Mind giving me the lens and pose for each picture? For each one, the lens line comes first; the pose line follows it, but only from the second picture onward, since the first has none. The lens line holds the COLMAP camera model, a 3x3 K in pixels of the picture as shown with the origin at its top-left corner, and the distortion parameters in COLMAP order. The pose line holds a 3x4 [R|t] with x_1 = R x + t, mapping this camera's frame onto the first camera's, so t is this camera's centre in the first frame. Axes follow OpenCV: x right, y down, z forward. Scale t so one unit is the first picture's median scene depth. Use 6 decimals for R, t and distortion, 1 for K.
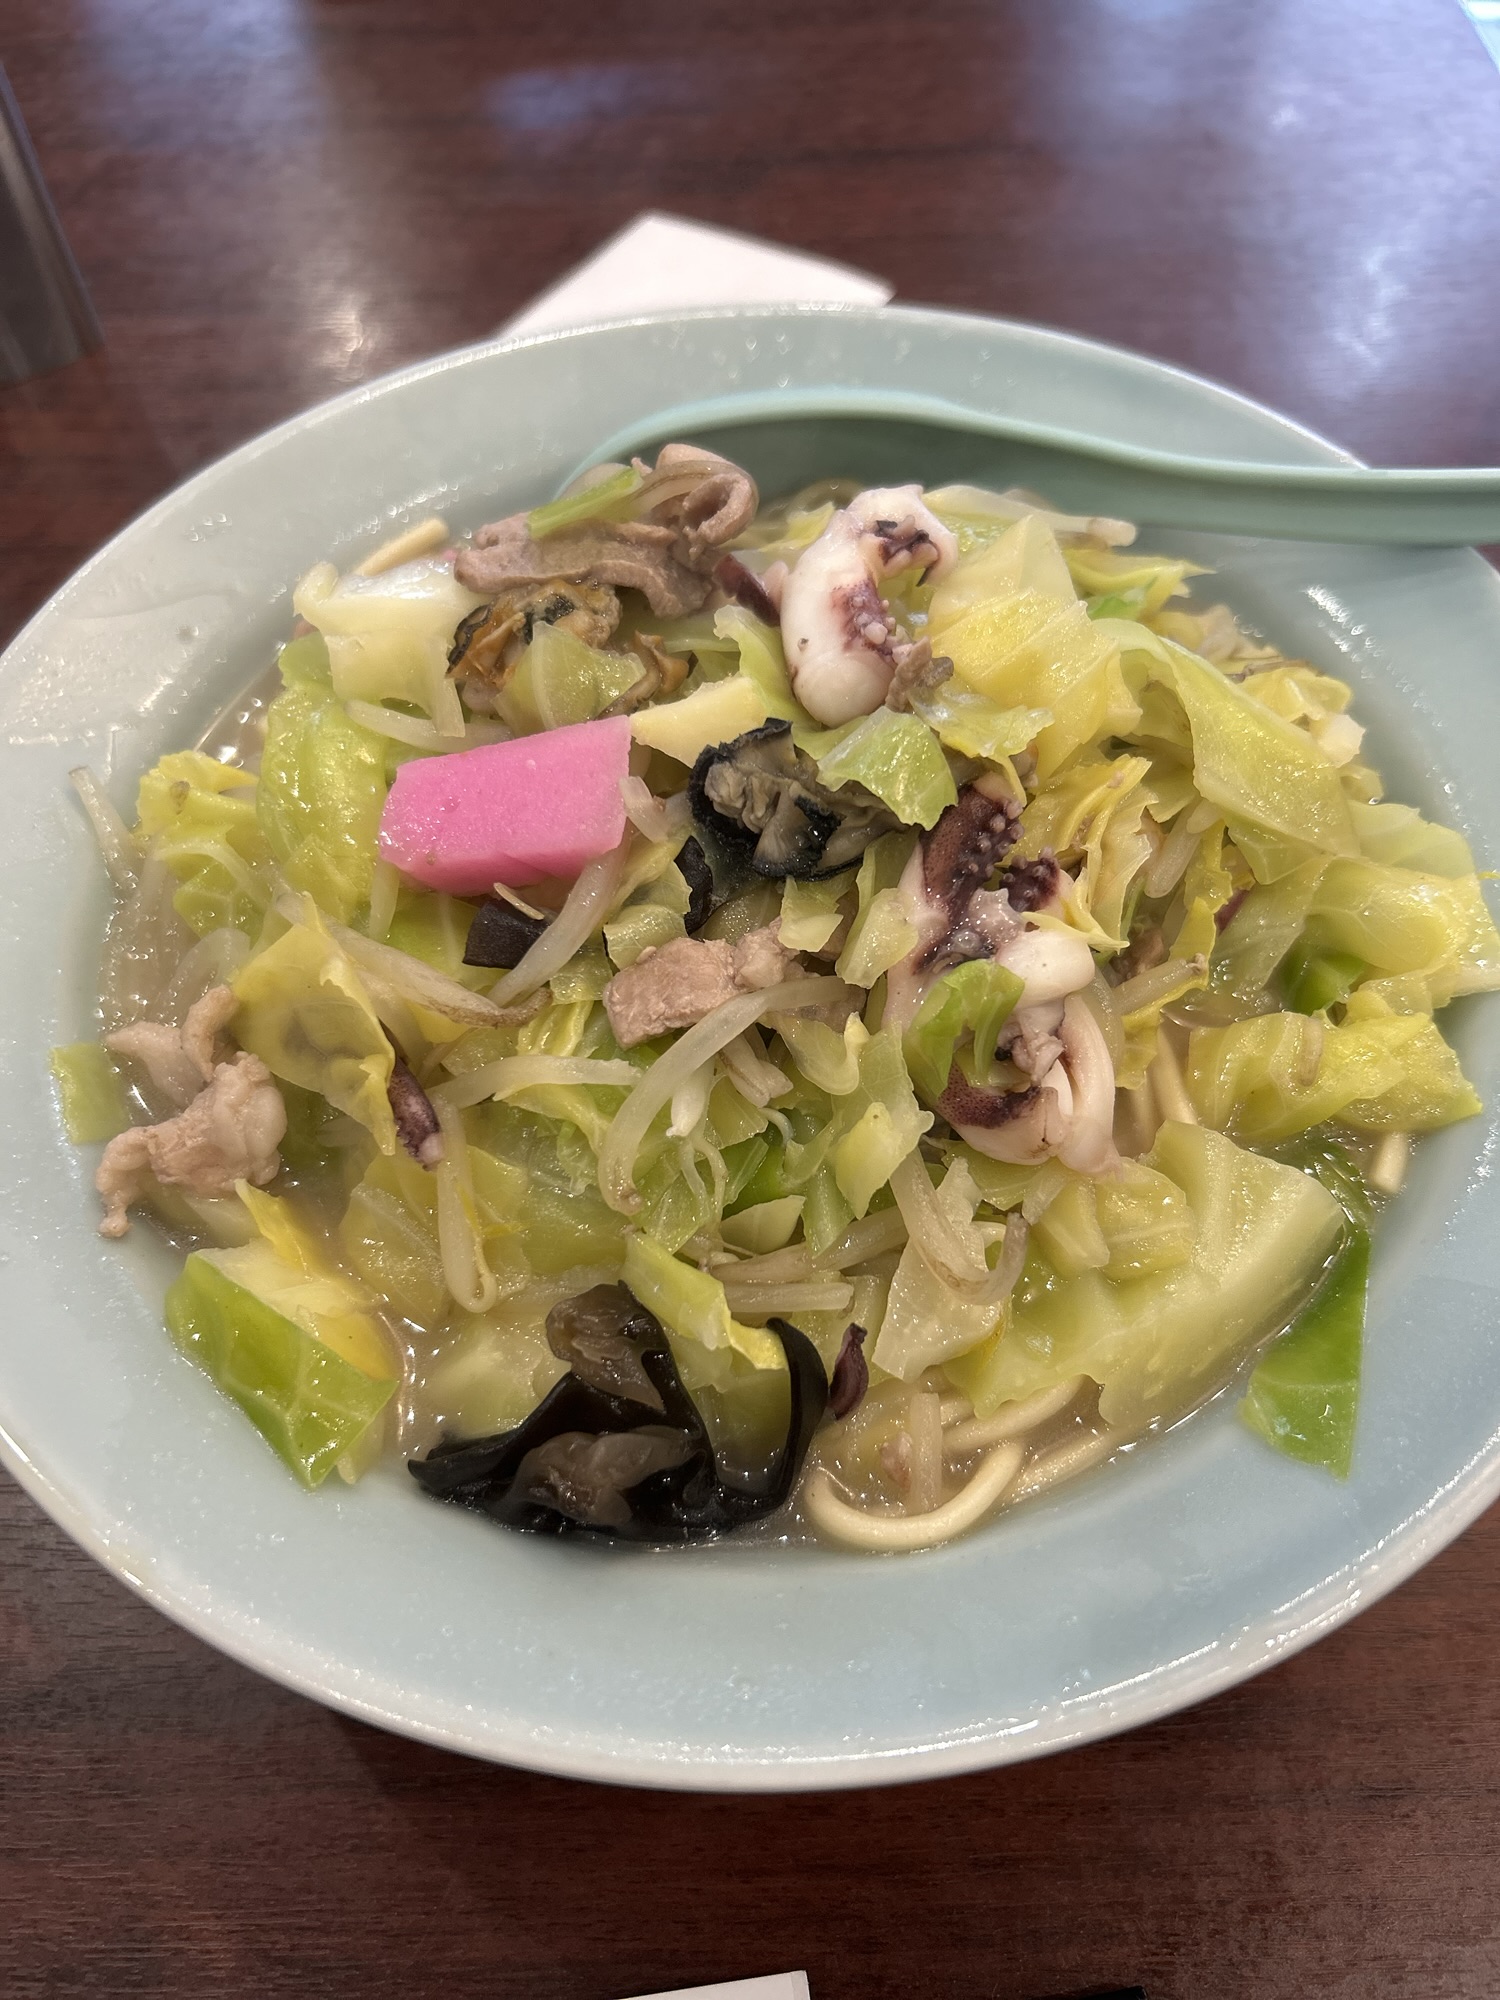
lens RADIAL K [[1524.7, 0, 754.5], [0, 1524.7, 1002.7], [0, 0, 1]] dist [0.026197, -0.014408]
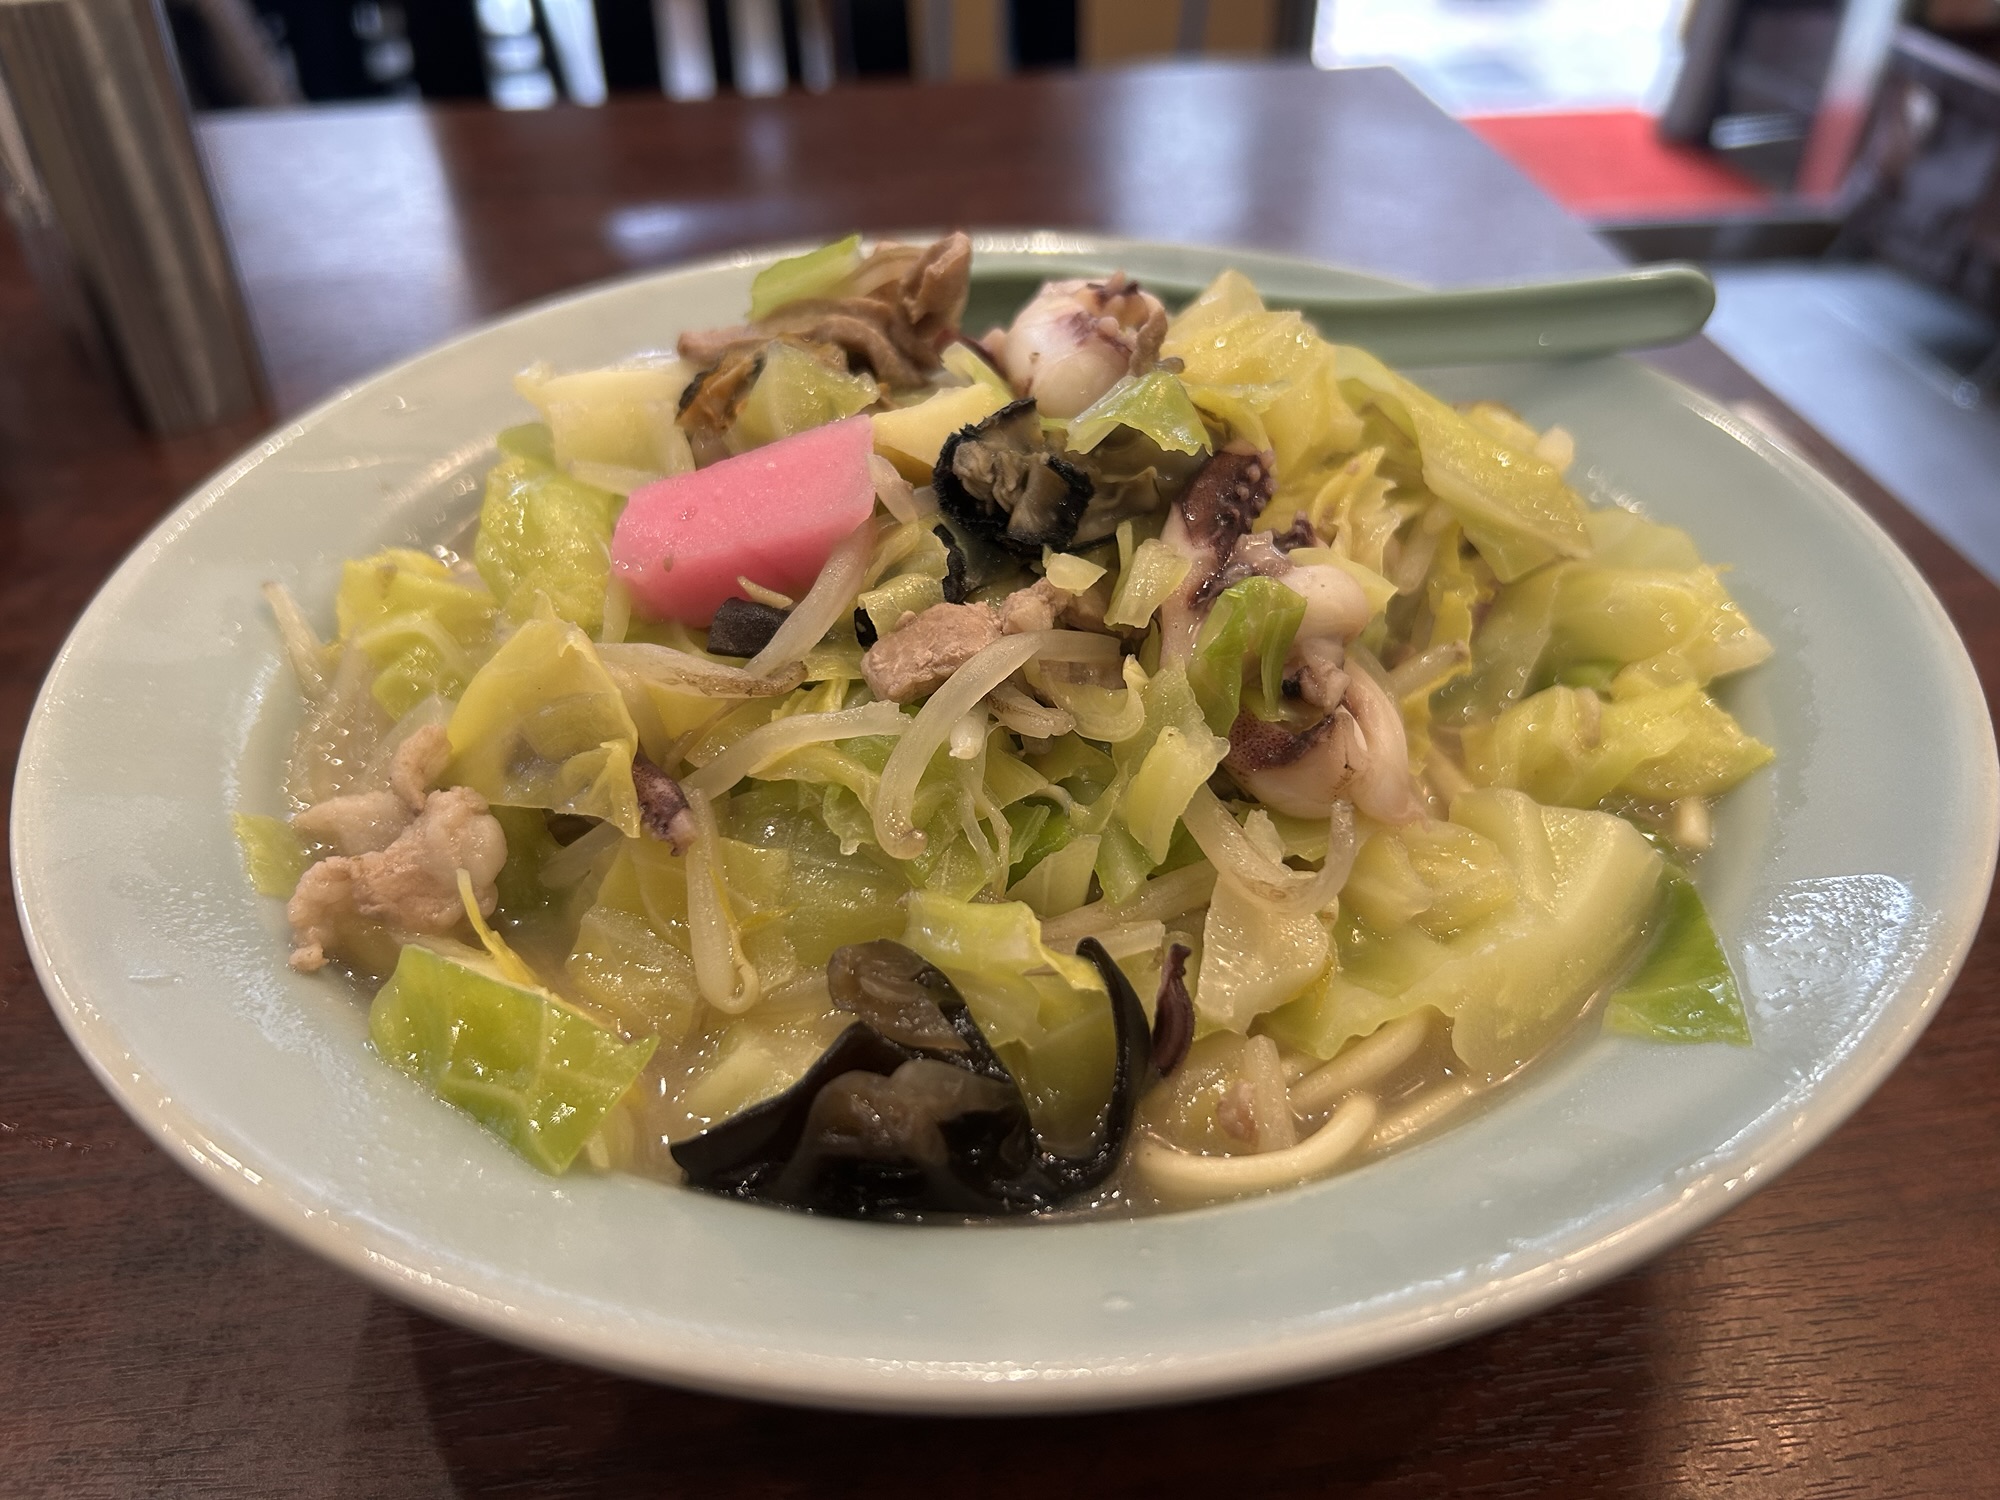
lens RADIAL K [[1524.7, 0, 993.3], [0, 1524.7, 749.1], [0, 0, 1]] dist [0.026197, -0.014408]
pose [[0.995000, -0.055368, 0.083123, -0.099420], [0.077359, 0.953662, -0.290765, 0.323576], [-0.063172, 0.295741, 0.953177, 0.115077]]
